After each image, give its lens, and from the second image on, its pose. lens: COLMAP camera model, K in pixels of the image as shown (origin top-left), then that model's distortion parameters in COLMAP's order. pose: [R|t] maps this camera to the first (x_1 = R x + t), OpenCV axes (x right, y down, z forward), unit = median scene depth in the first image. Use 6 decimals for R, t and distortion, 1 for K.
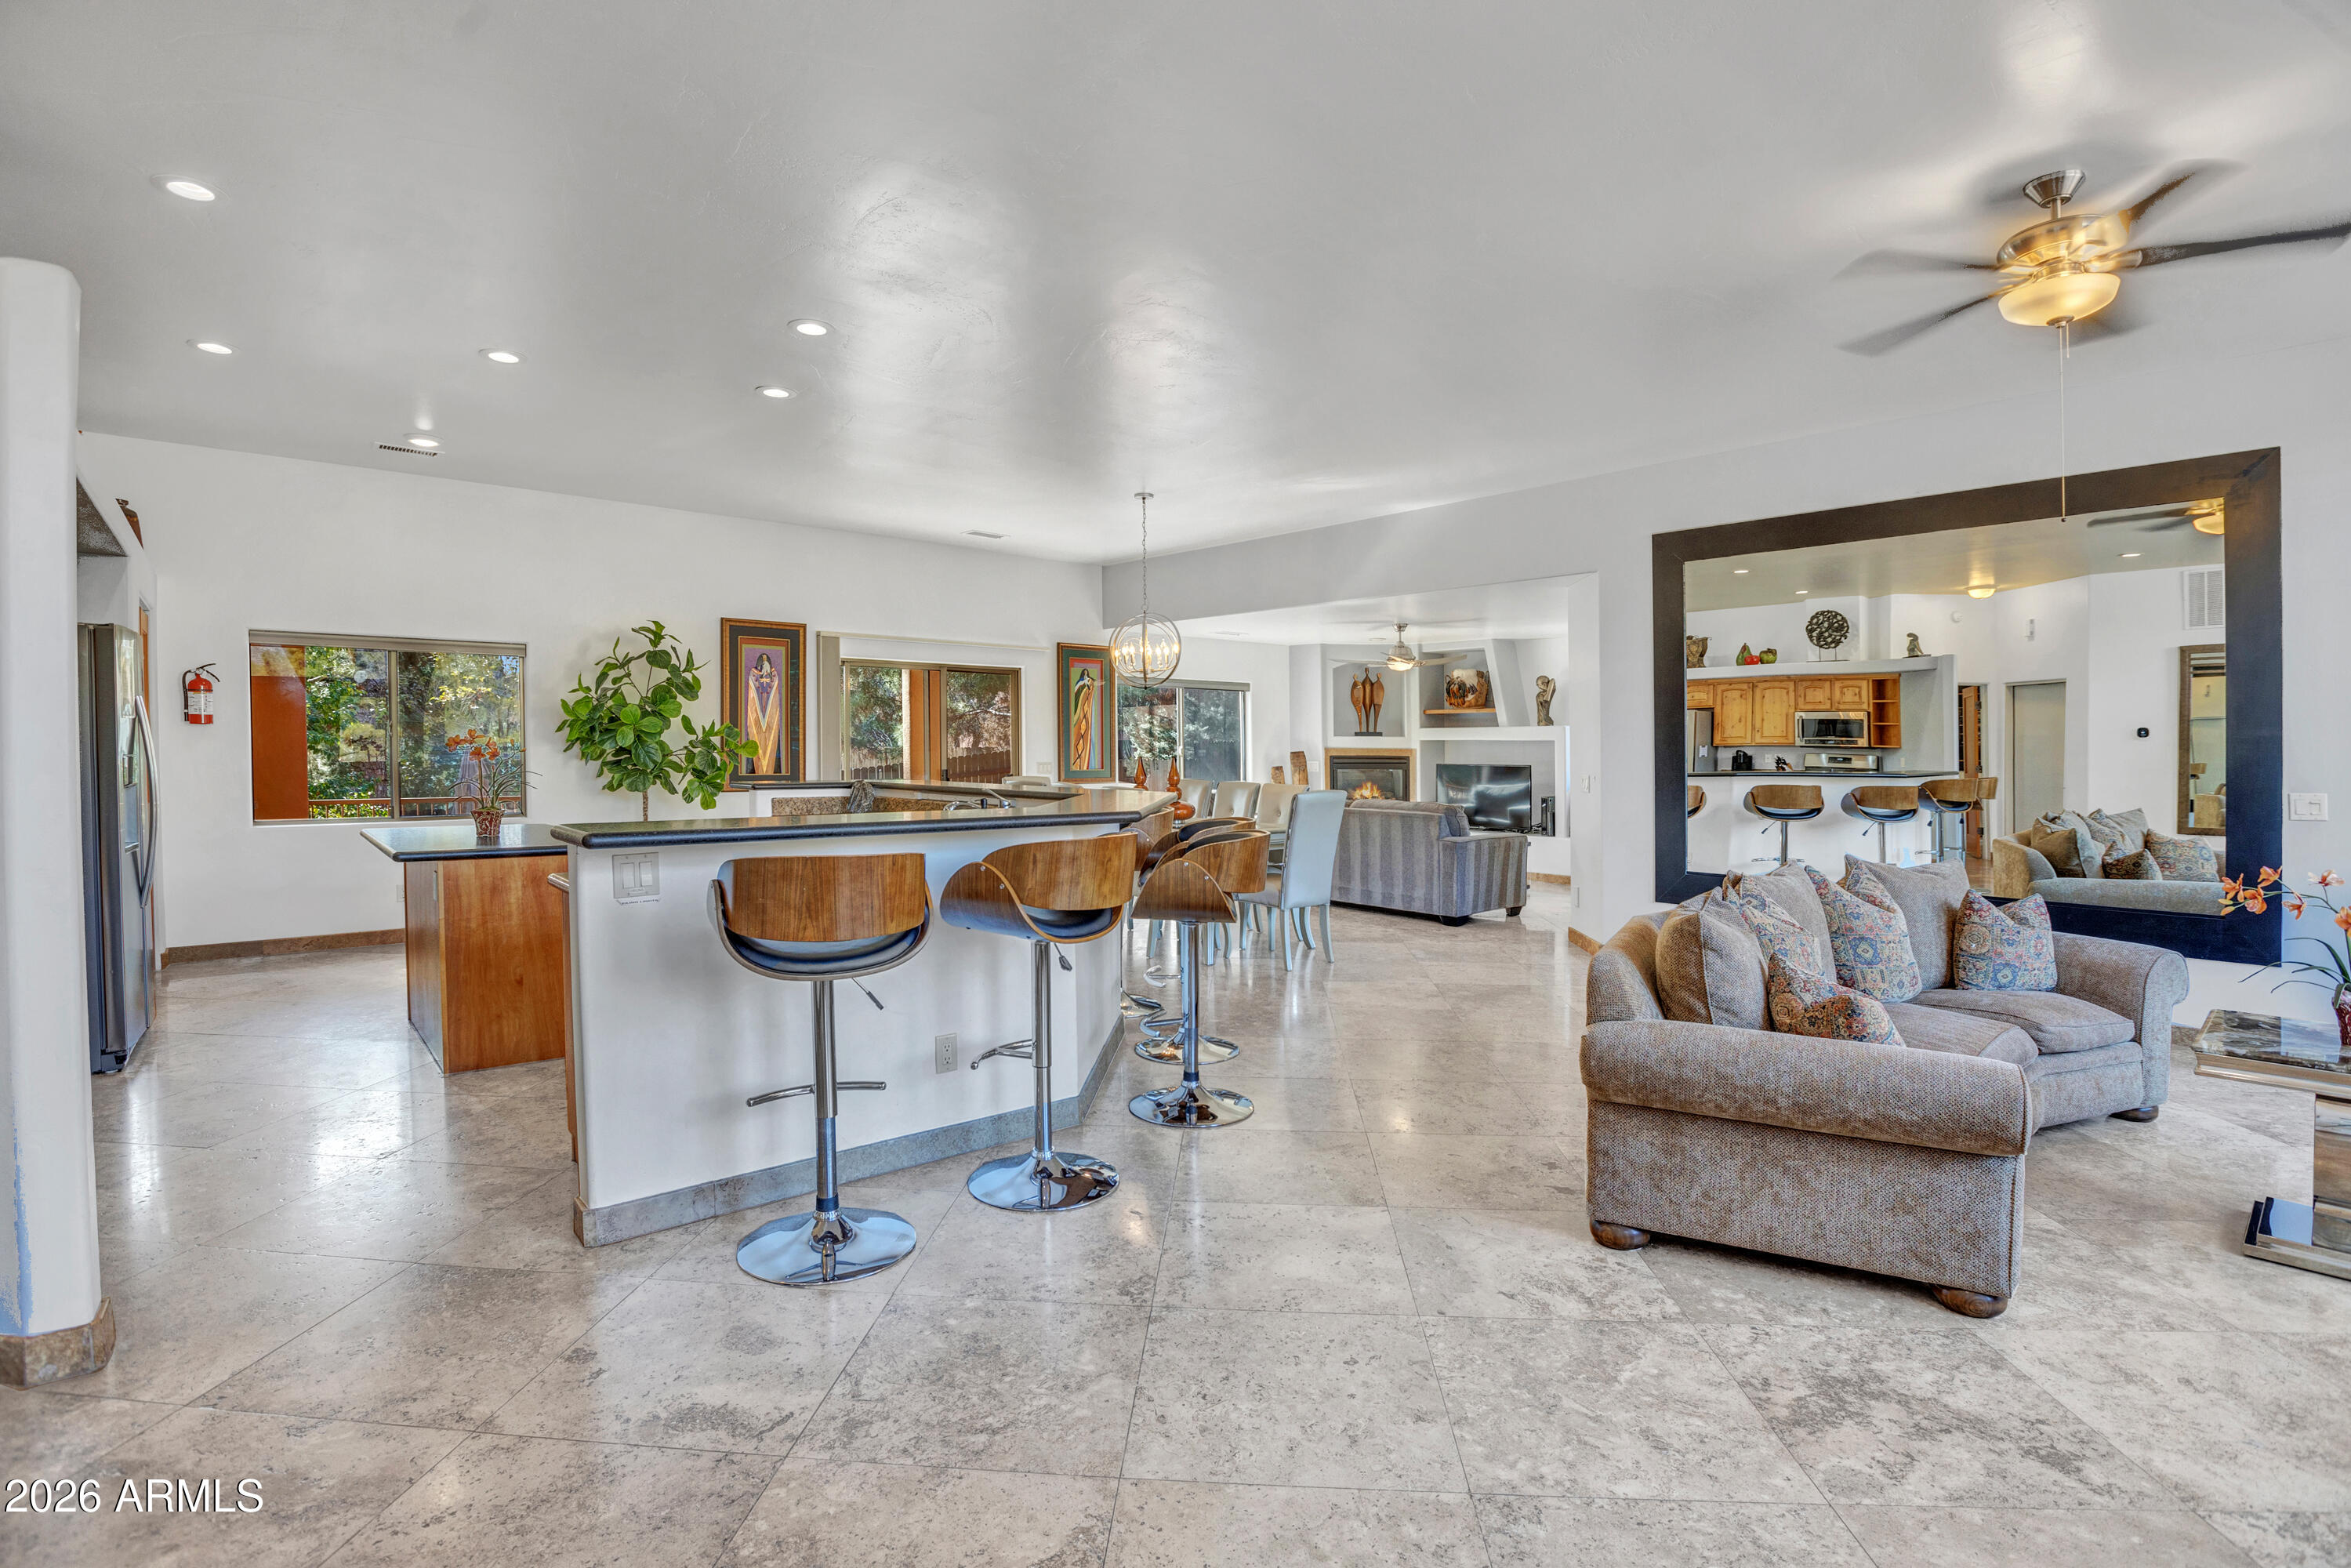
lens RADIAL K [[1111.0, 0, 1210.1], [0, 1111.0, 782.6], [0, 0, 1]] dist [-0.063379, 0.019007]
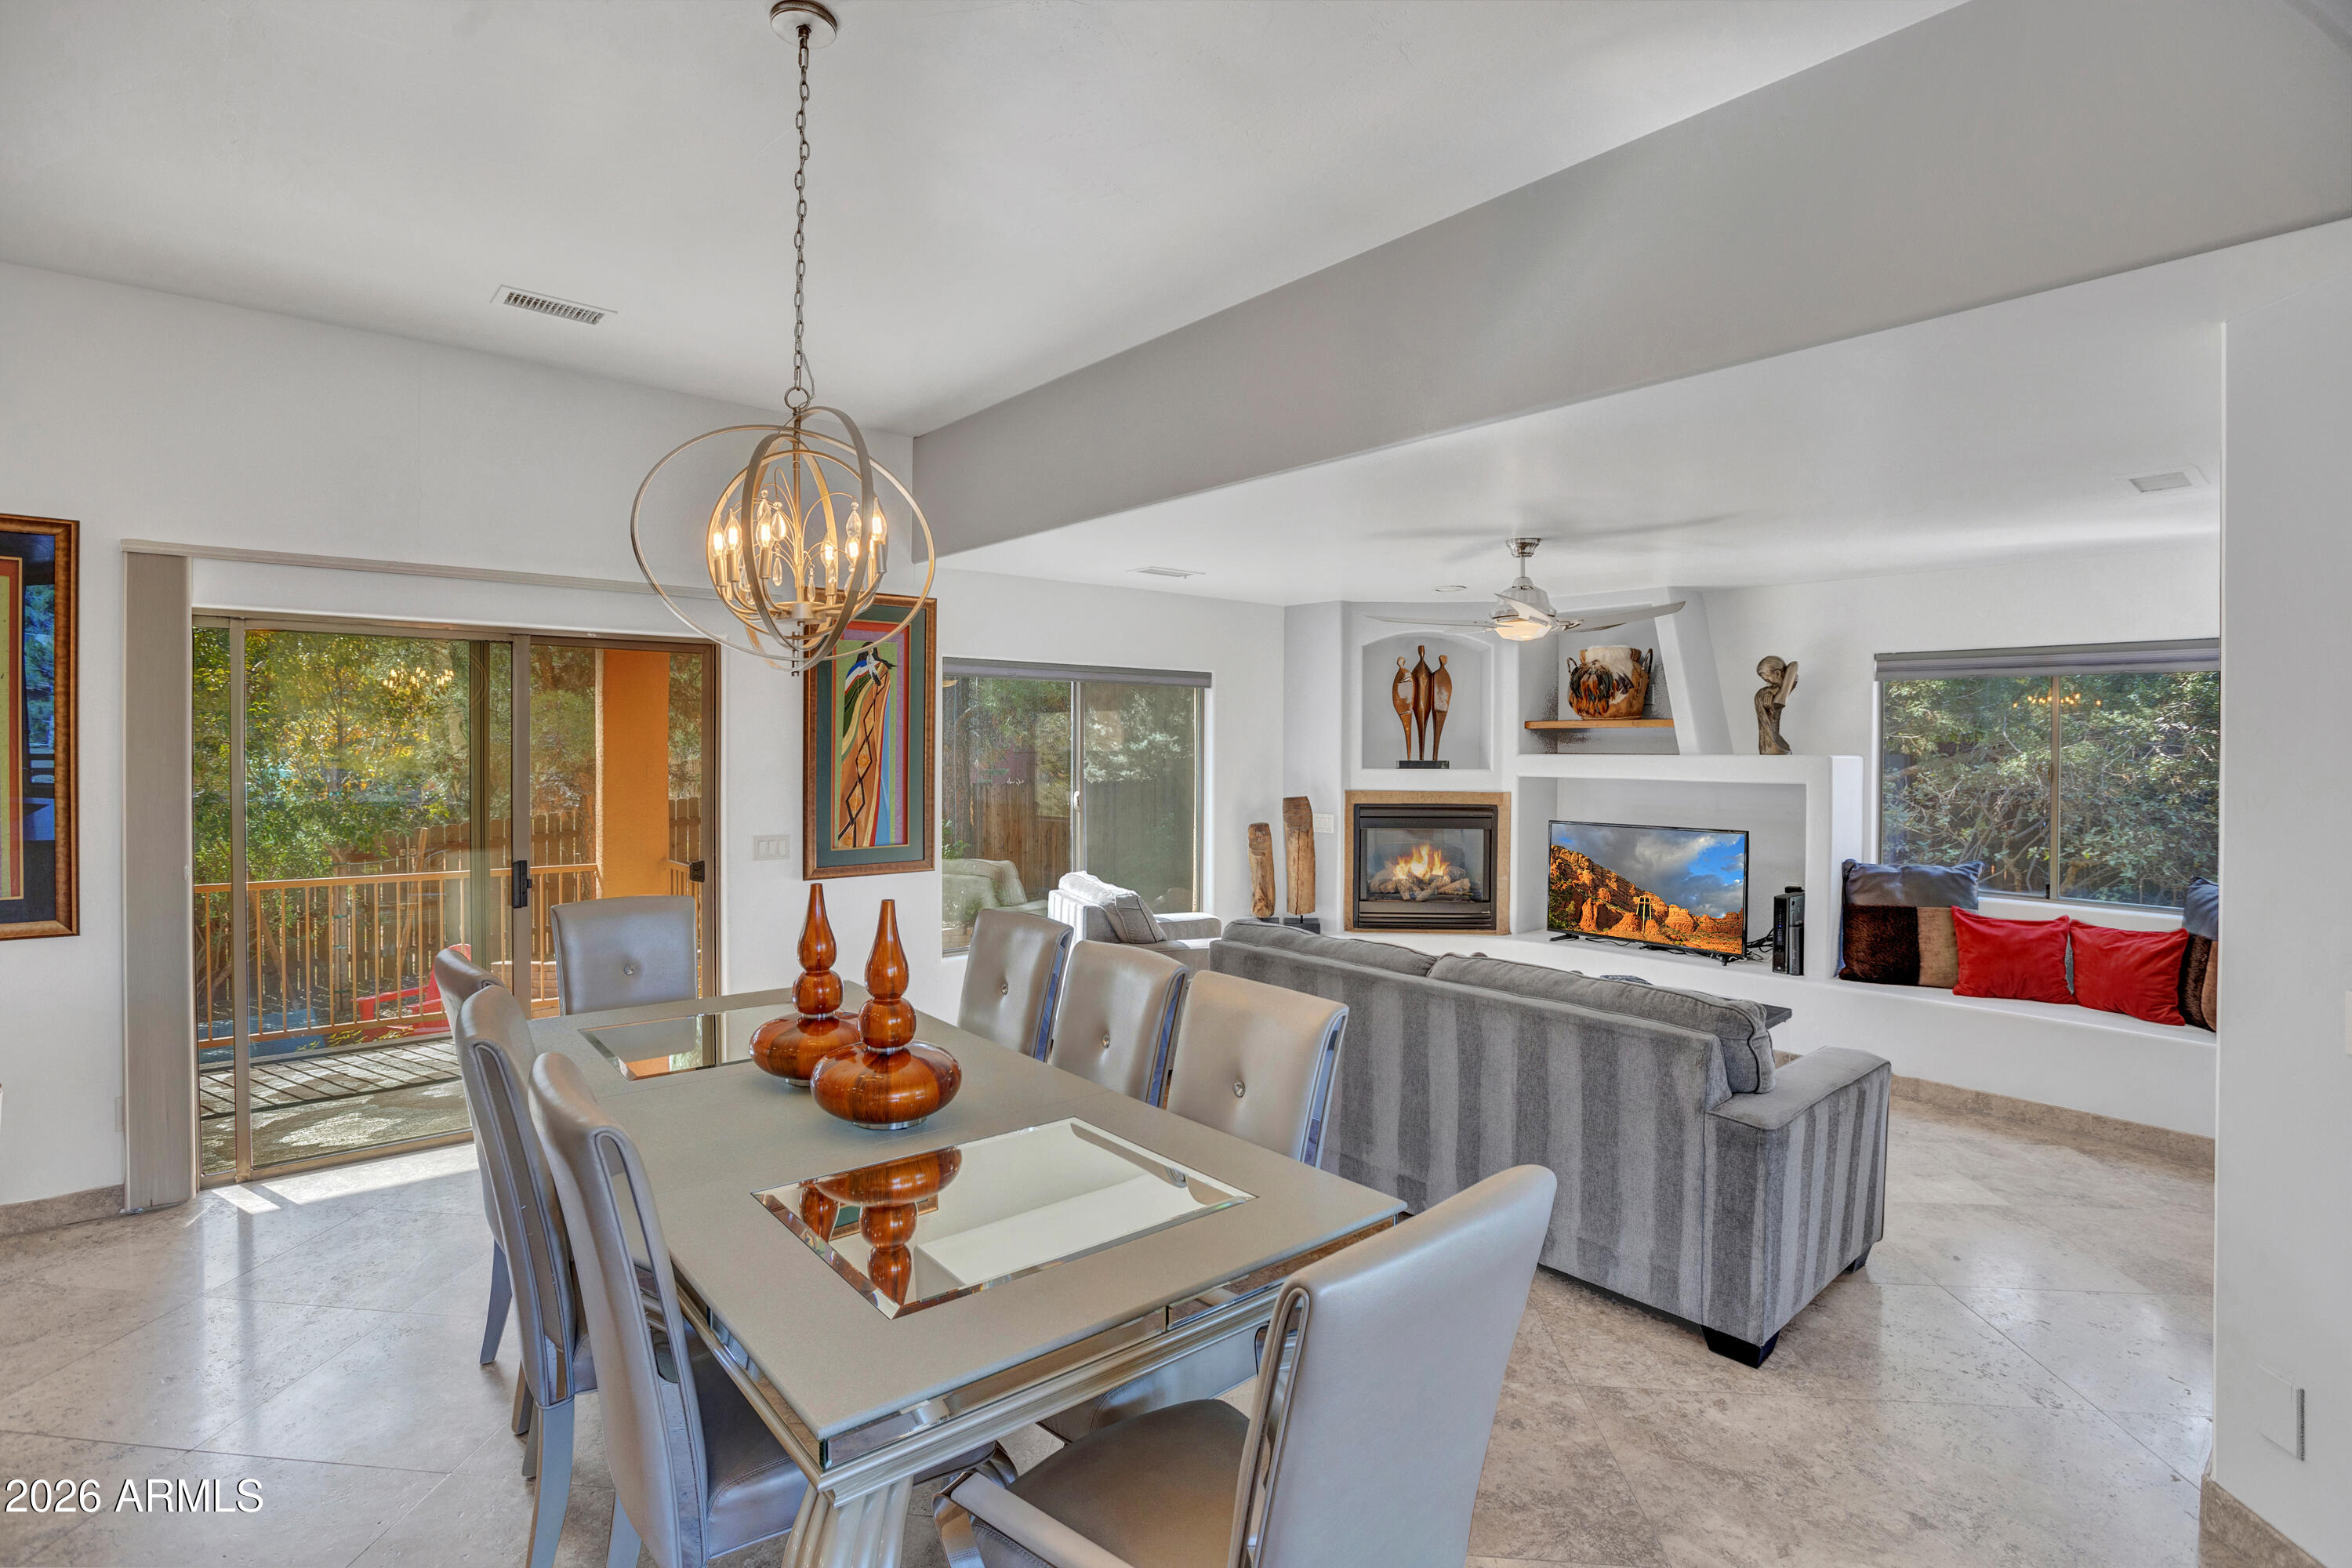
lens RADIAL K [[1123.4, 0, 1168.7], [0, 1123.4, 755.6], [0, 0, 1]] dist [-0.035113, 0.000376]
pose [[0.999542, 0.003059, -0.030102, 0.046707], [-0.003668, 0.999789, -0.020213, -0.053262], [0.030034, 0.020314, 0.999342, 0.635310]]
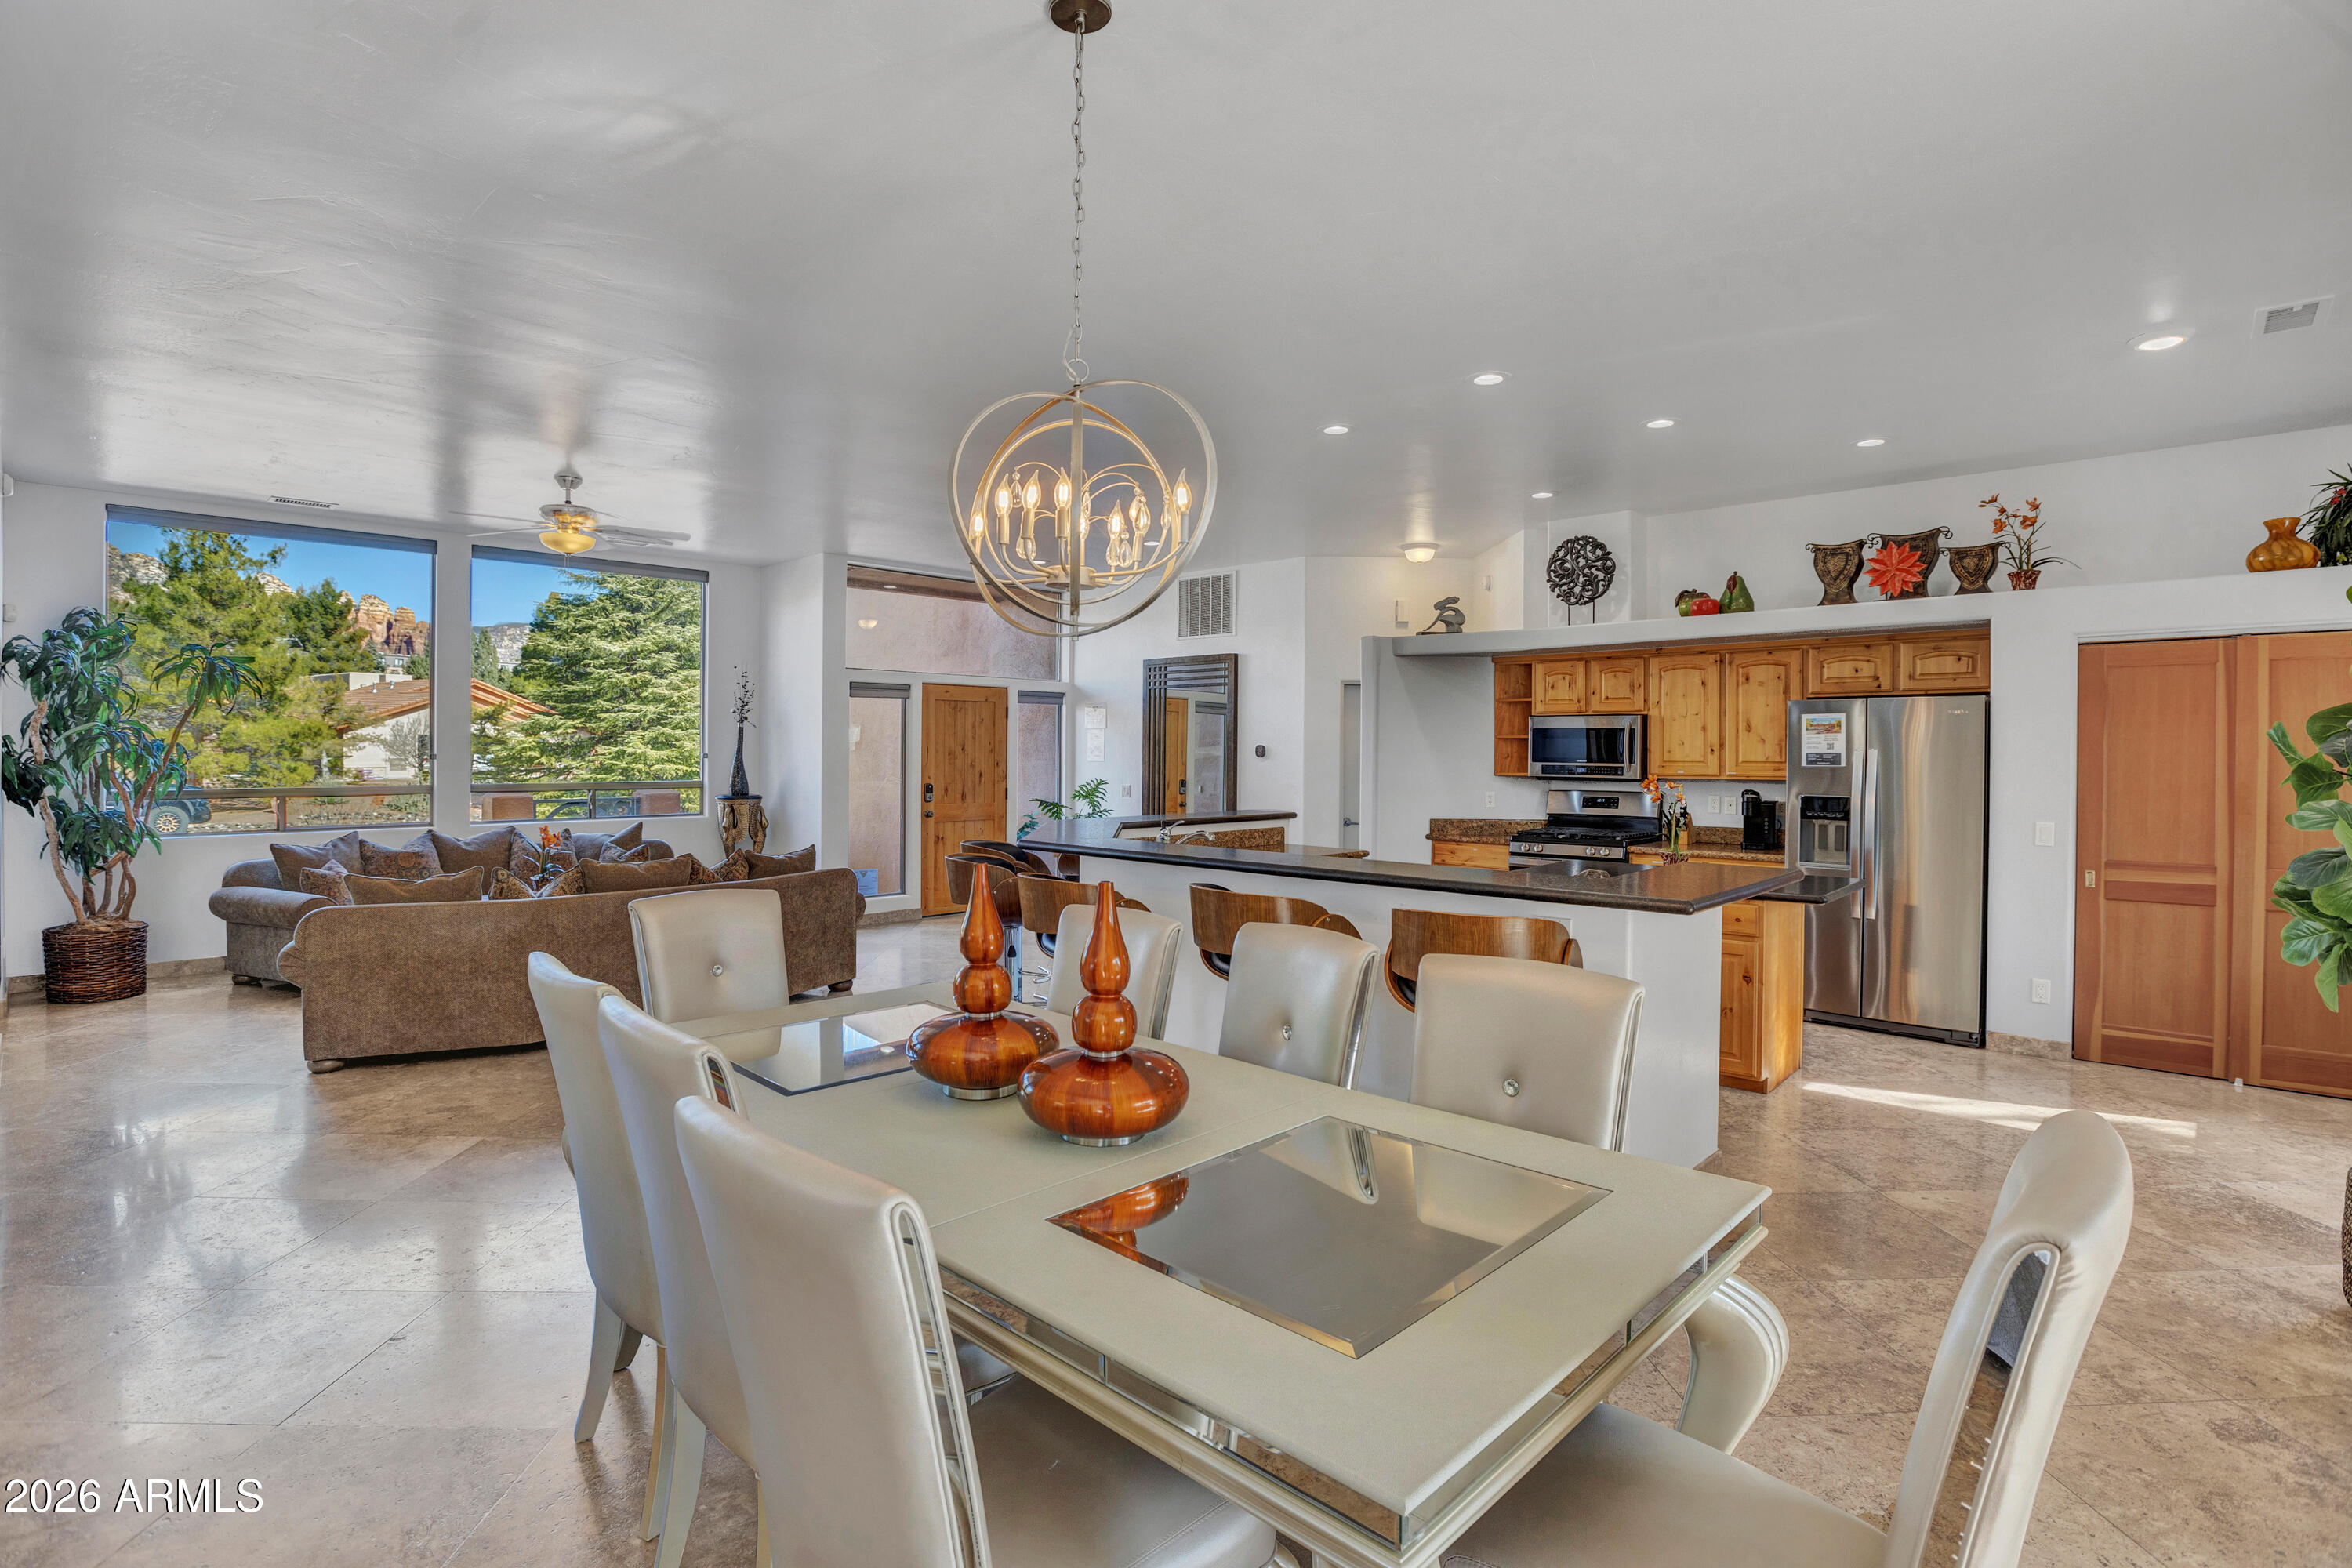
lens RADIAL K [[1101.4, 0, 1158.0], [0, 1101.4, 782.2], [0, 0, 1]] dist [-0.033994, 0.001605]
pose [[-0.998629, -0.006173, -0.051990, -0.057344], [-0.009152, 0.998317, 0.057273, -0.056780], [0.051549, 0.057670, -0.997004, 1.172602]]
